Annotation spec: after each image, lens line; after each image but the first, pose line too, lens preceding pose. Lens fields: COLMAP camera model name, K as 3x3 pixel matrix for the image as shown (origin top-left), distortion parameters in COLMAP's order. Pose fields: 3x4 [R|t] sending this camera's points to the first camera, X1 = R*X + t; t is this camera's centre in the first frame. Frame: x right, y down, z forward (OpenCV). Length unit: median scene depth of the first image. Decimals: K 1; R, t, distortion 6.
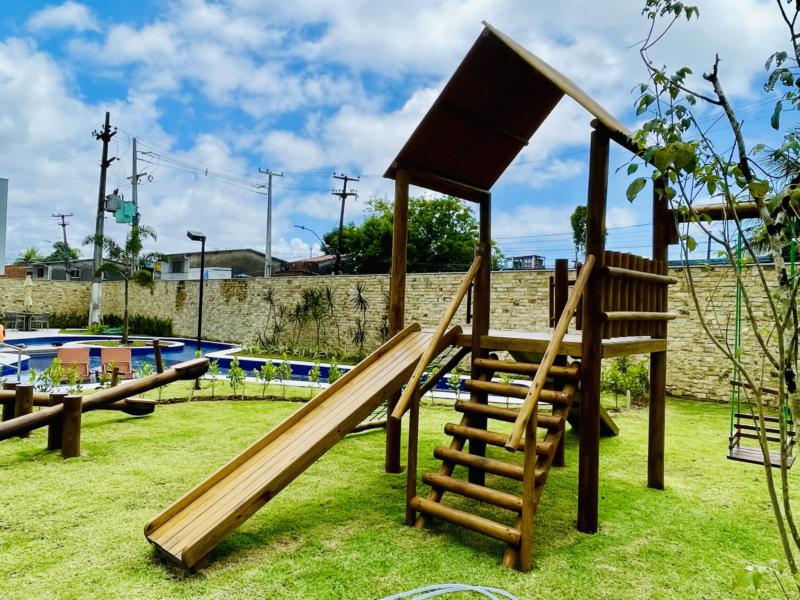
lens RADIAL K [[568.9, 0, 399.0], [0, 568.9, 295.7], [0, 0, 1]] dist [0.003661, -0.001658]
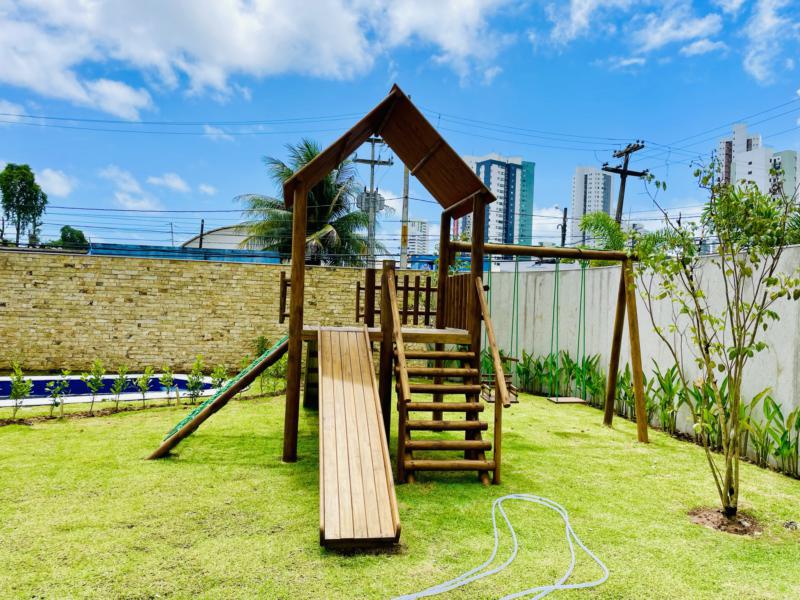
lens RADIAL K [[608.3, 0, 398.5], [0, 608.3, 303.3], [0, 0, 1]] dist [0.018018, -0.001965]
pose [[0.609712, -0.001913, 0.792621, -0.339703], [-0.035836, 0.998908, 0.029978, -0.014119], [-0.791813, -0.046682, 0.608977, 0.060852]]
